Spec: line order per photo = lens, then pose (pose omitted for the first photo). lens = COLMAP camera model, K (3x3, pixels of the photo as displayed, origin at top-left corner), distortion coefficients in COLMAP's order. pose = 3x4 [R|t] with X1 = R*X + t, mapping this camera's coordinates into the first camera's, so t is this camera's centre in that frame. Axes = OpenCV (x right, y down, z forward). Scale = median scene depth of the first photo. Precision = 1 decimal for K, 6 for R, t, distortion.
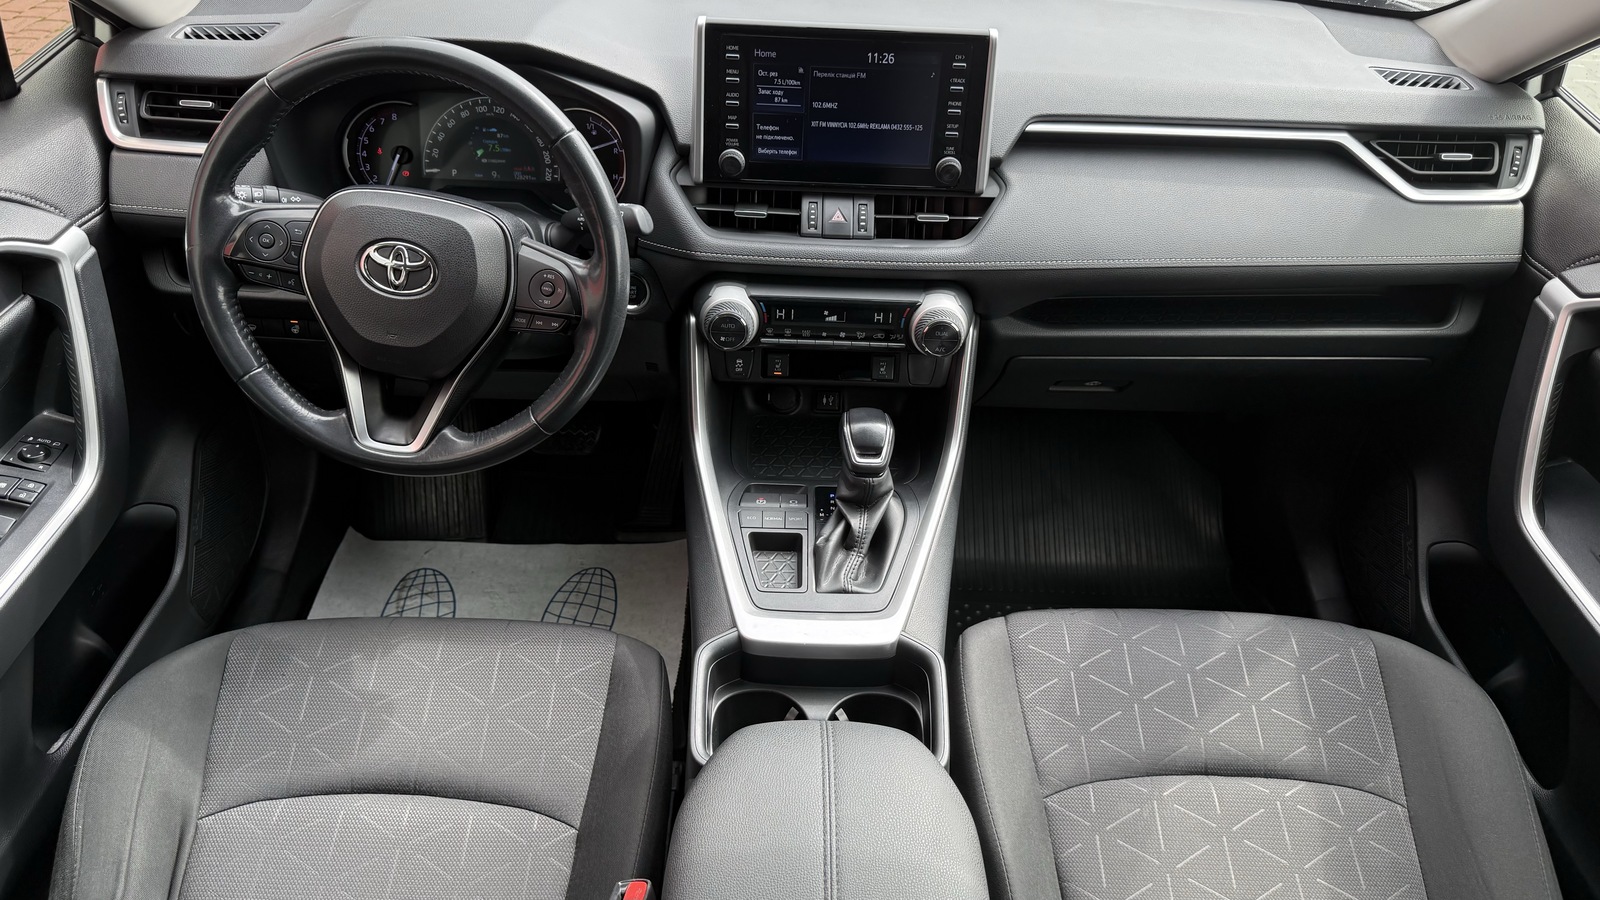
lens RADIAL K [[1117.1, 0, 797.1], [0, 1117.1, 447.3], [0, 0, 1]] dist [0.024280, -0.031903]
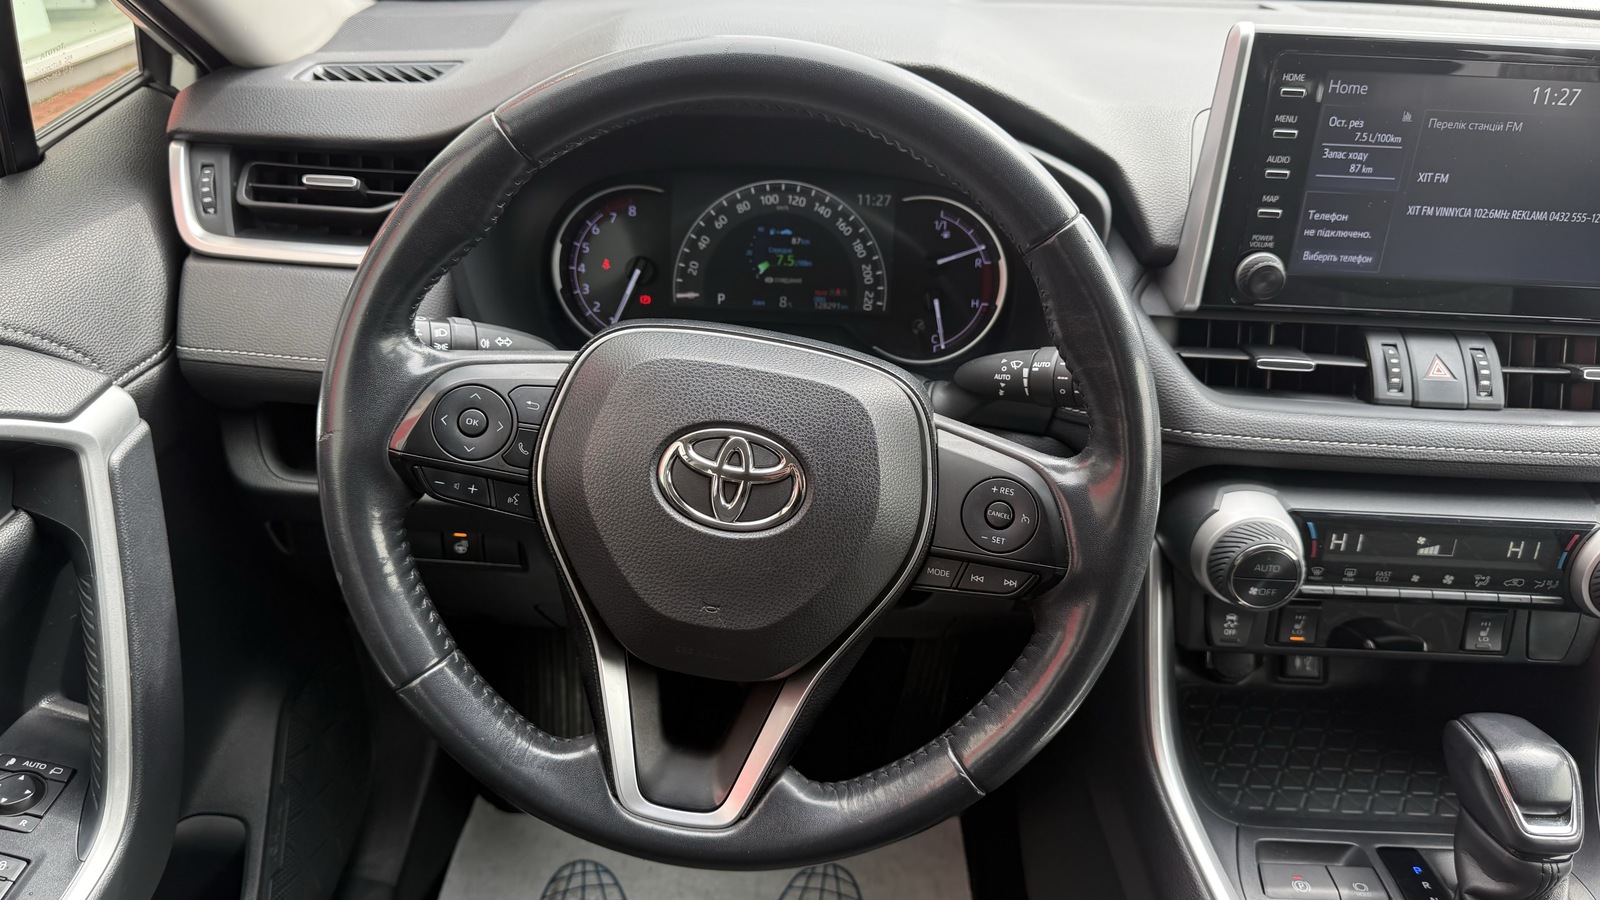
lens RADIAL K [[1128.4, 0, 800.7], [0, 1128.4, 445.3], [0, 0, 1]] dist [-0.003393, -0.008285]
pose [[0.999603, 0.005792, -0.027570, -0.280621], [-0.008699, 0.994275, -0.106494, -0.109277], [0.026795, 0.106692, 0.993931, 0.445508]]
